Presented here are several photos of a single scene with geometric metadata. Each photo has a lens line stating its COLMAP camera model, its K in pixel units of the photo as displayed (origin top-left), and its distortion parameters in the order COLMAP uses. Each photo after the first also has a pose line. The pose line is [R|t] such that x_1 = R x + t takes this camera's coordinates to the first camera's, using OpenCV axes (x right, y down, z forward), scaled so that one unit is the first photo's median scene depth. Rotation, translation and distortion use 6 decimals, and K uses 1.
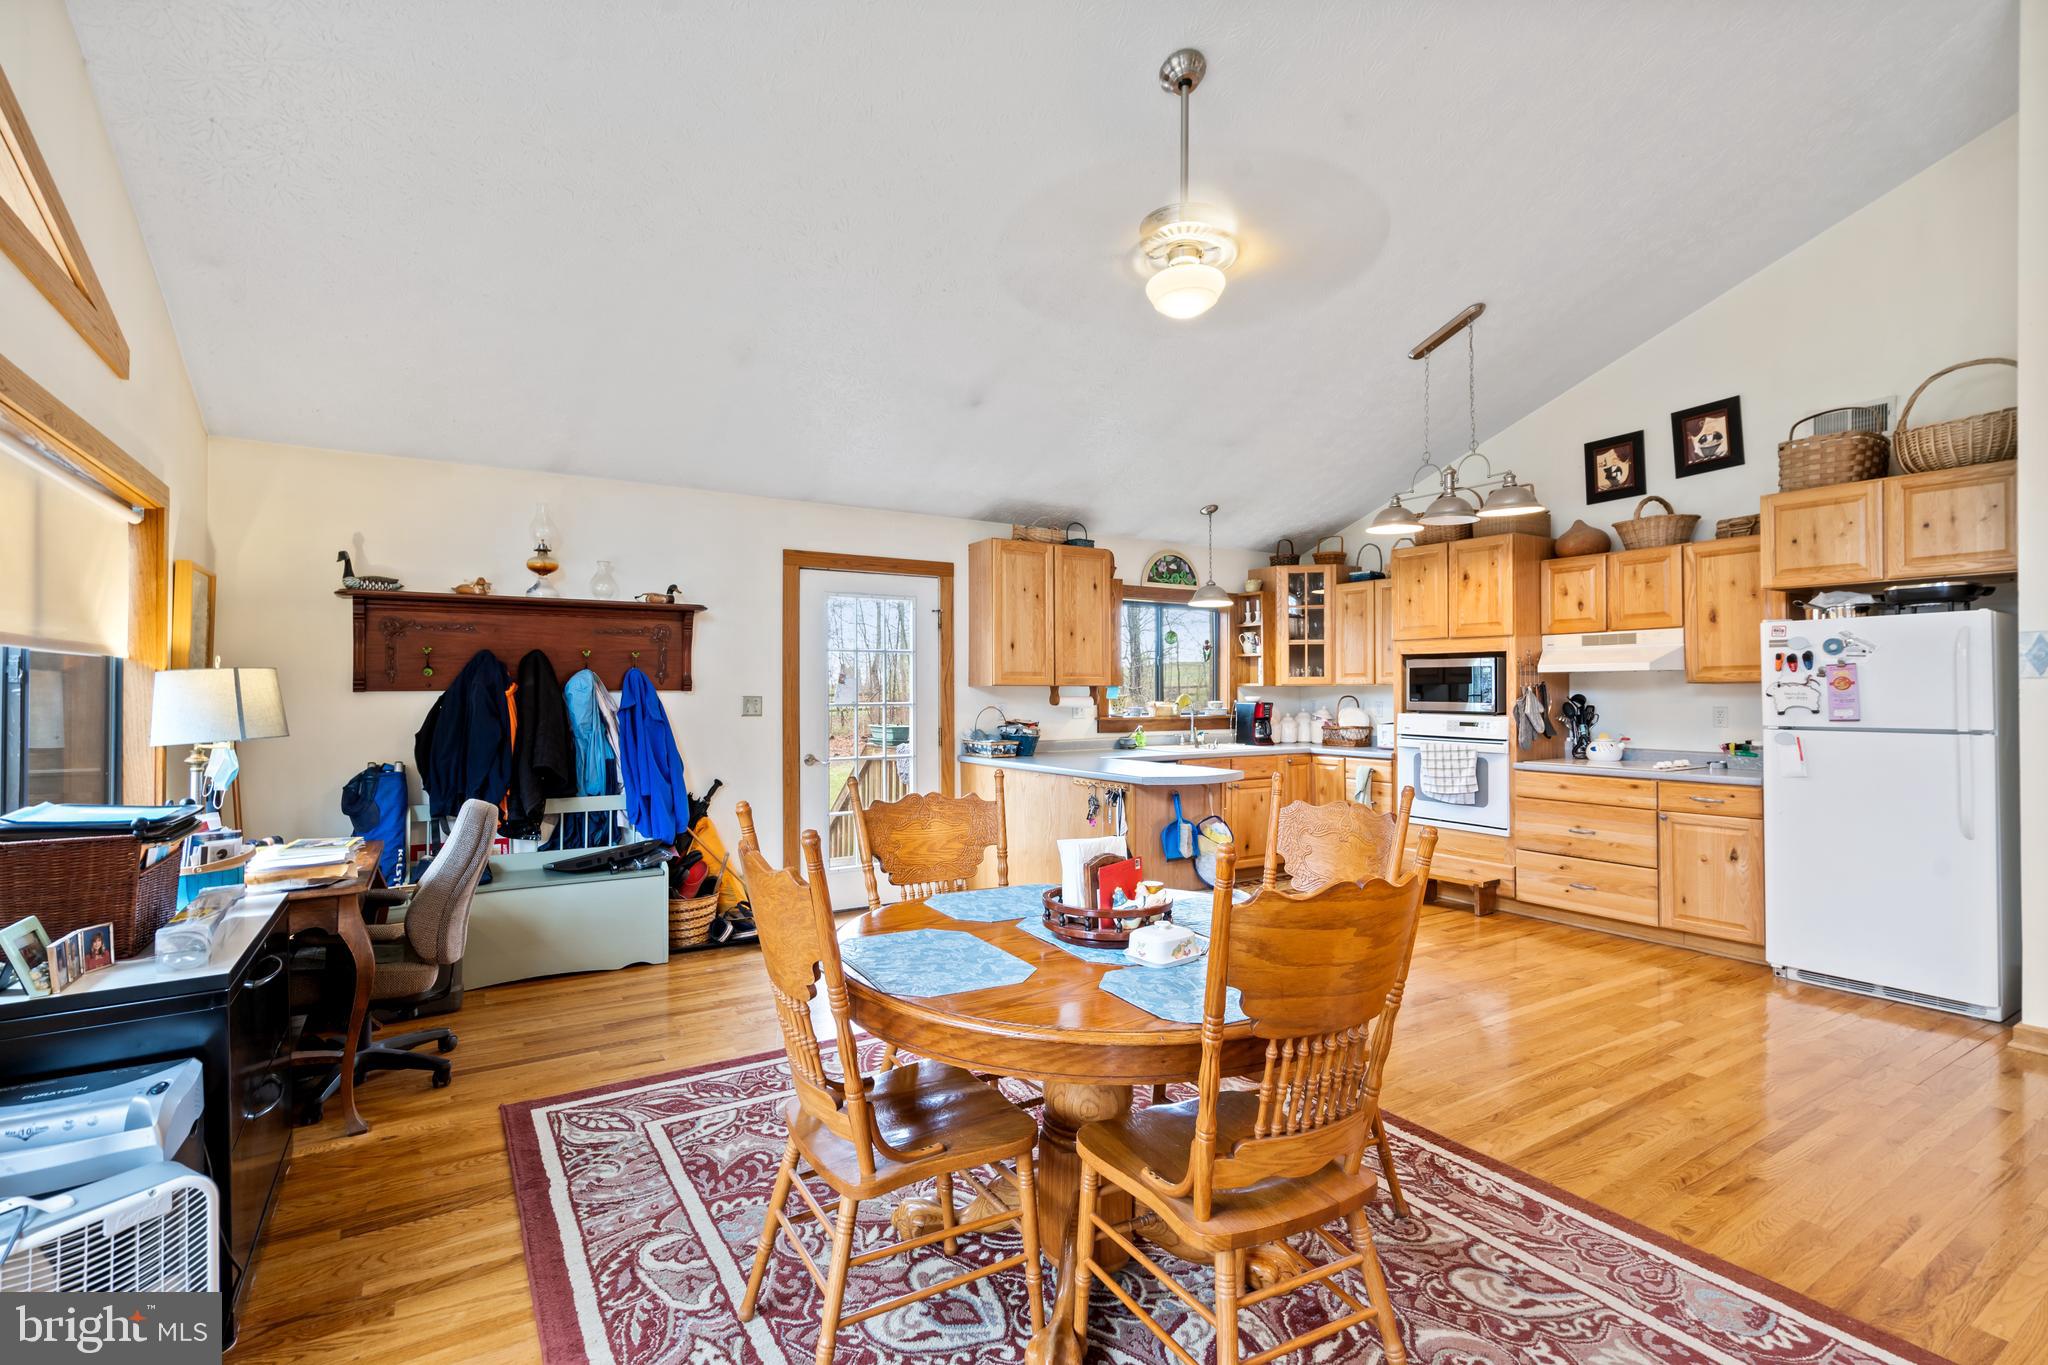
lens RADIAL K [[942.8, 0, 1005.0], [0, 942.8, 676.4], [0, 0, 1]] dist [-0.005068, 0.004031]
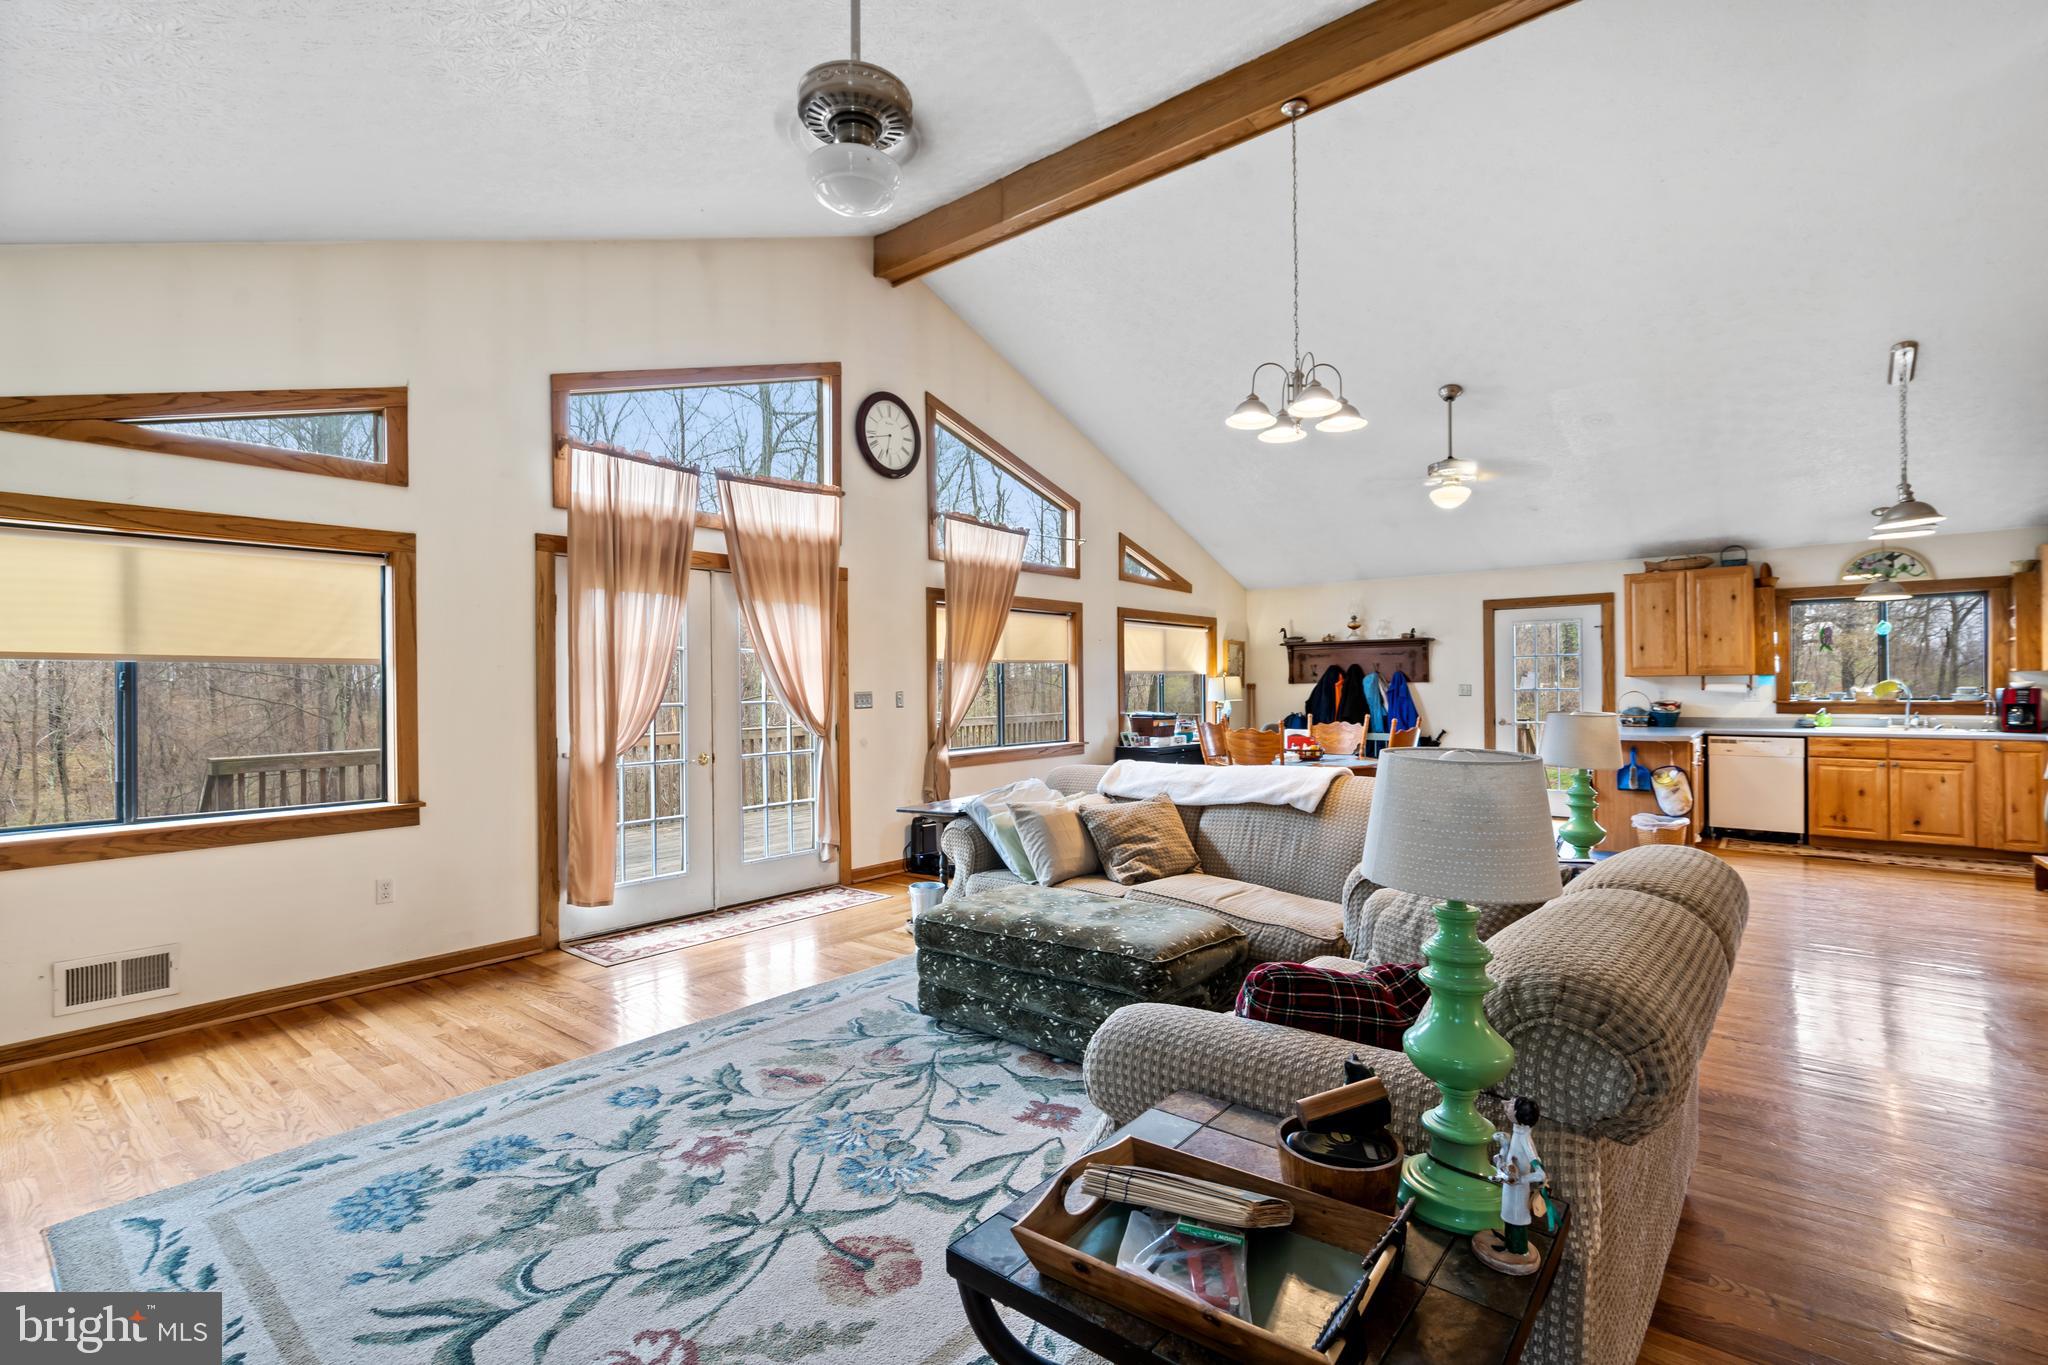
lens RADIAL K [[942.8, 0, 1008.8], [0, 942.8, 681.9], [0, 0, 1]] dist [-0.005068, 0.004031]
pose [[0.310590, -0.008921, -0.950502, 1.258718], [0.023055, 0.999732, -0.001850, -0.001629], [0.950264, -0.021339, 0.310713, -0.413091]]
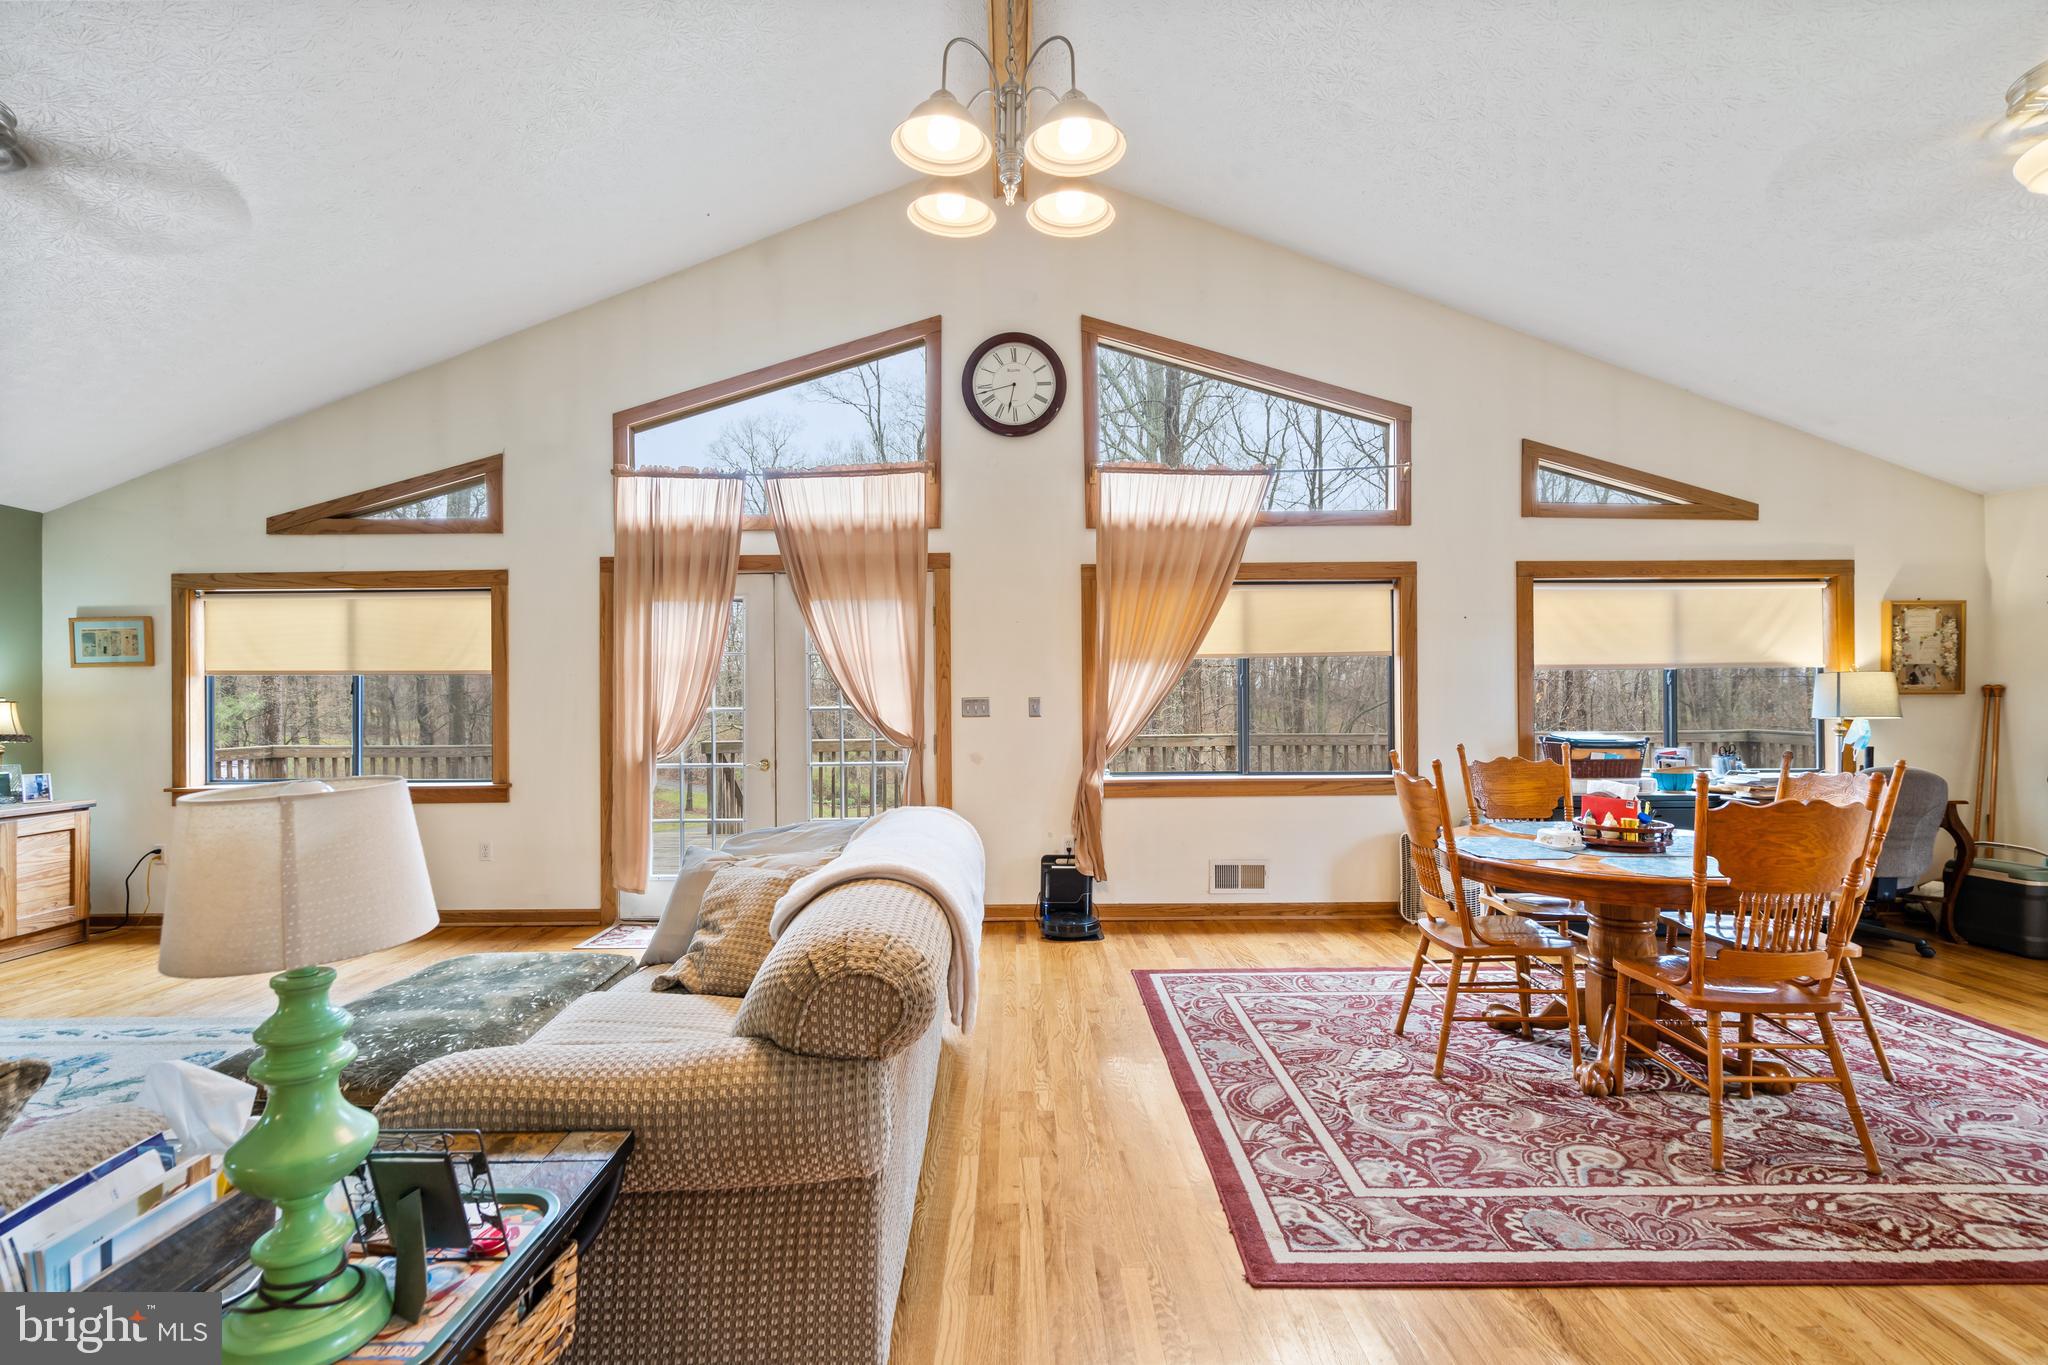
lens RADIAL K [[942.8, 0, 1011.4], [0, 942.8, 687.2], [0, 0, 1]] dist [-0.005068, 0.004031]
pose [[-0.531537, -0.001389, -0.847034, 0.859410], [0.018246, 0.999748, -0.013089, 0.008387], [0.846839, -0.022412, -0.531377, 0.436795]]
